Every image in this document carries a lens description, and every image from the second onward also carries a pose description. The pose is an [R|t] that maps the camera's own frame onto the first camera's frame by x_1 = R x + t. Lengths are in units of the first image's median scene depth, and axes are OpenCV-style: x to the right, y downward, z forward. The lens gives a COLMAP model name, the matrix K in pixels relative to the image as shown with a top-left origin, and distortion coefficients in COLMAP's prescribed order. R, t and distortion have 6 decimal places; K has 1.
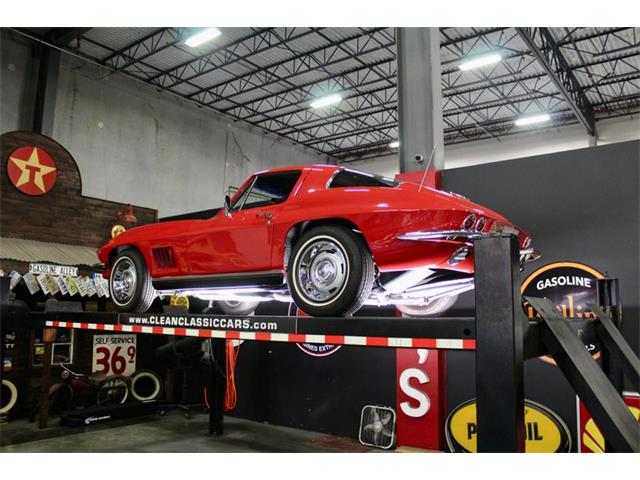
lens RADIAL K [[532.8, 0, 316.6], [0, 532.8, 245.8], [0, 0, 1]] dist [-0.161023, 0.140493]
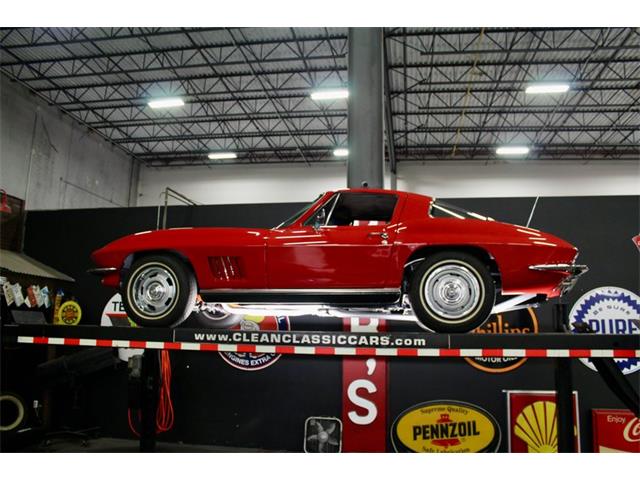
lens RADIAL K [[532.8, 0, 316.6], [0, 532.8, 245.8], [0, 0, 1]] dist [-0.161023, 0.140493]
pose [[0.885252, 0.075742, 0.458902, -0.419494], [-0.066258, 0.997125, -0.036761, 0.005870], [-0.460368, 0.002137, 0.887726, 0.083364]]
